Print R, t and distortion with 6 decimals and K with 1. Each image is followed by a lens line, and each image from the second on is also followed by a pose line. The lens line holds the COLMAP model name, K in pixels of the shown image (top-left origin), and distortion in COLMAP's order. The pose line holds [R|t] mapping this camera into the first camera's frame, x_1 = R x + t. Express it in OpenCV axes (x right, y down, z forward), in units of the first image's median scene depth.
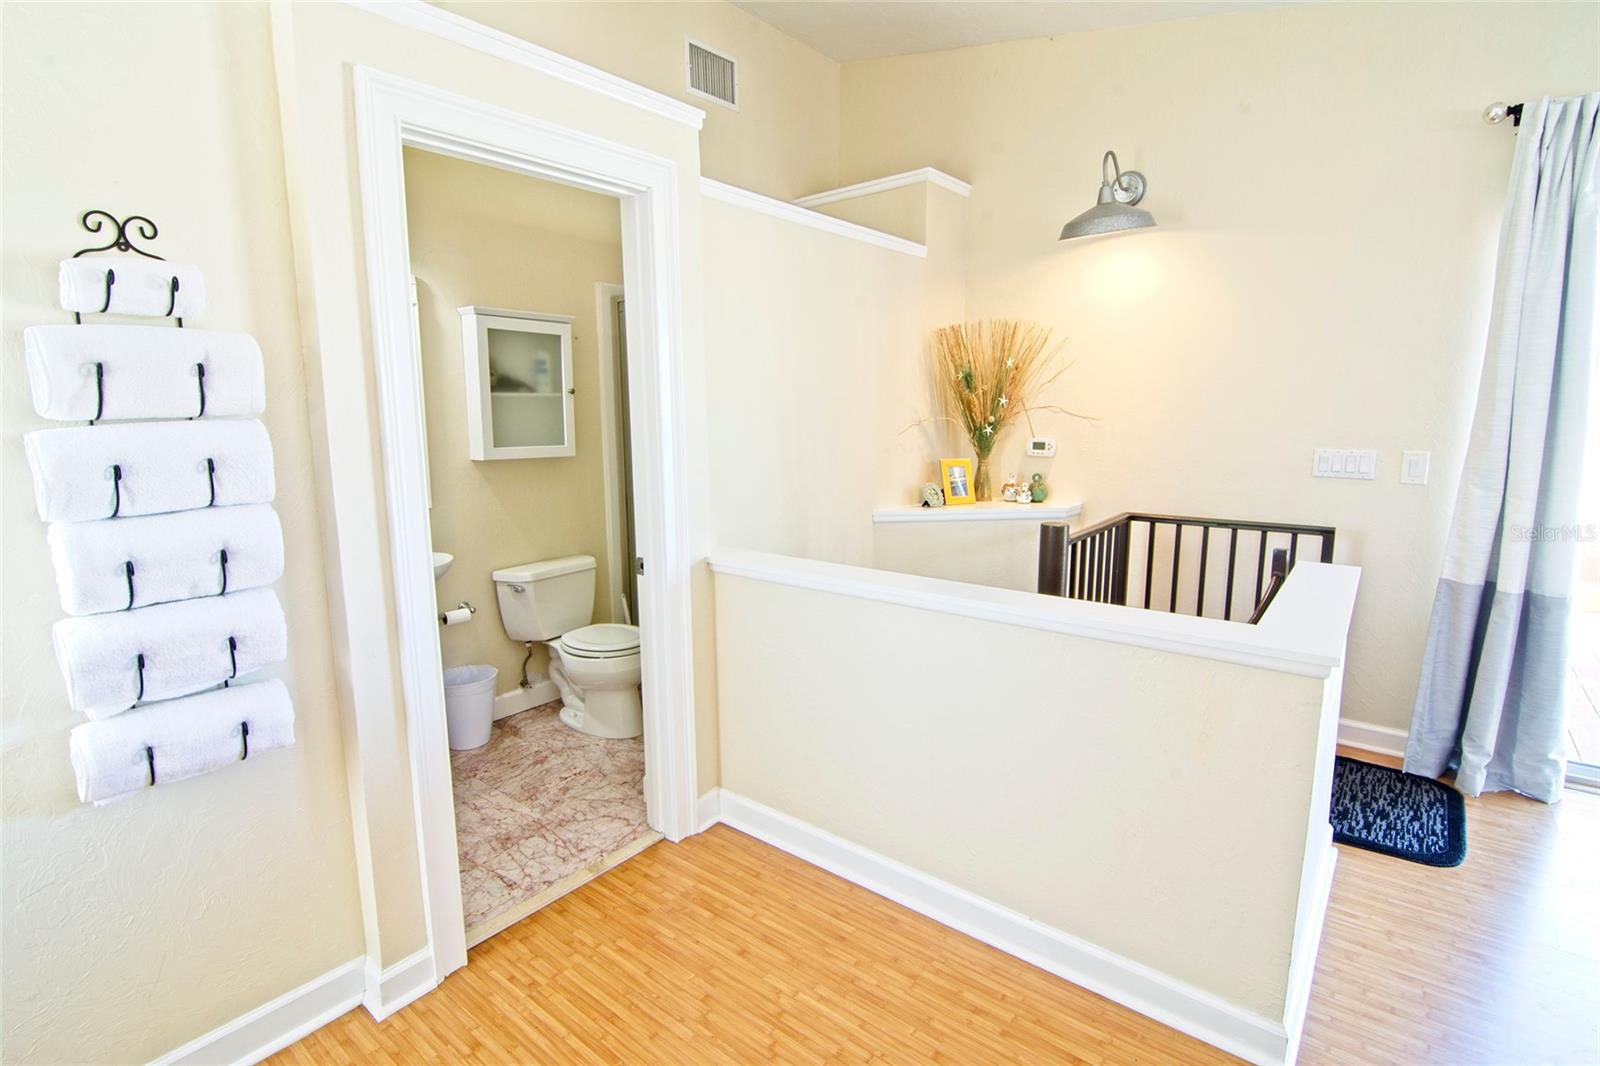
lens RADIAL K [[784.9, 0, 800.0], [0, 784.9, 533.0], [0, 0, 1]] dist [-0.001111, -0.000136]
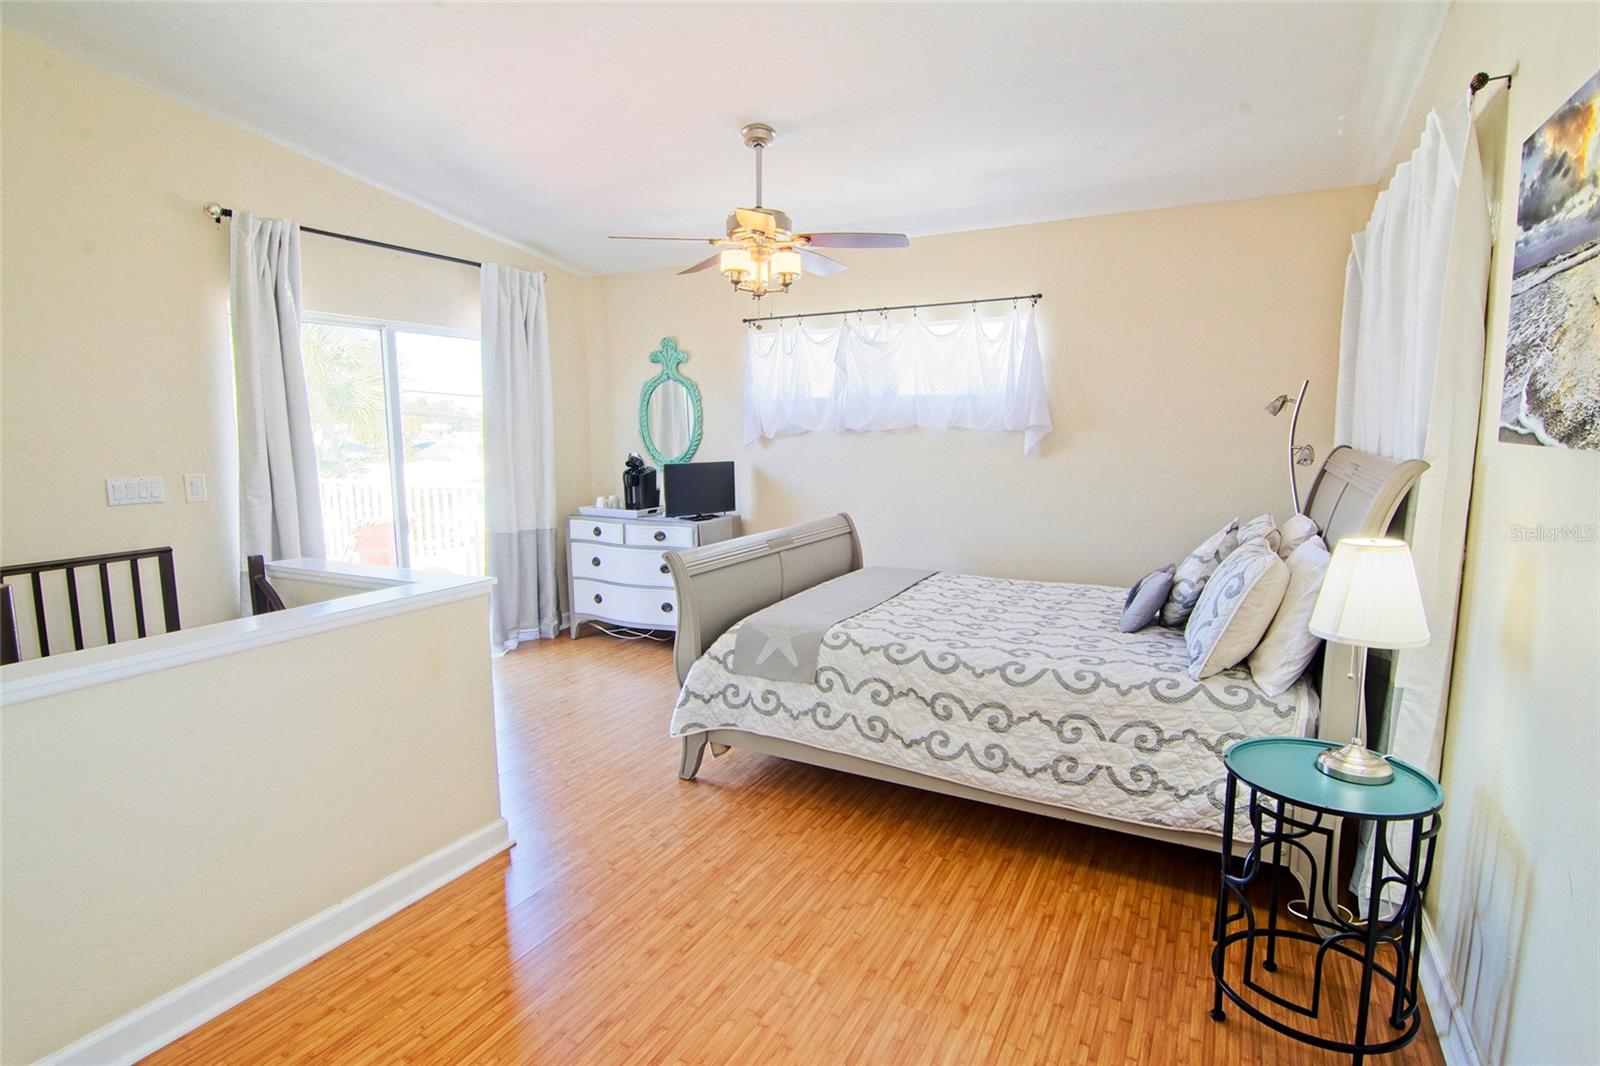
lens RADIAL K [[799.7, 0, 800.0], [0, 799.7, 533.0], [0, 0, 1]] dist [-0.000231, -0.000085]
pose [[-0.174372, -0.126908, 0.976467, -0.782424], [0.165864, 0.973705, 0.156168, -0.074163], [-0.970610, 0.189192, -0.148738, 0.412874]]
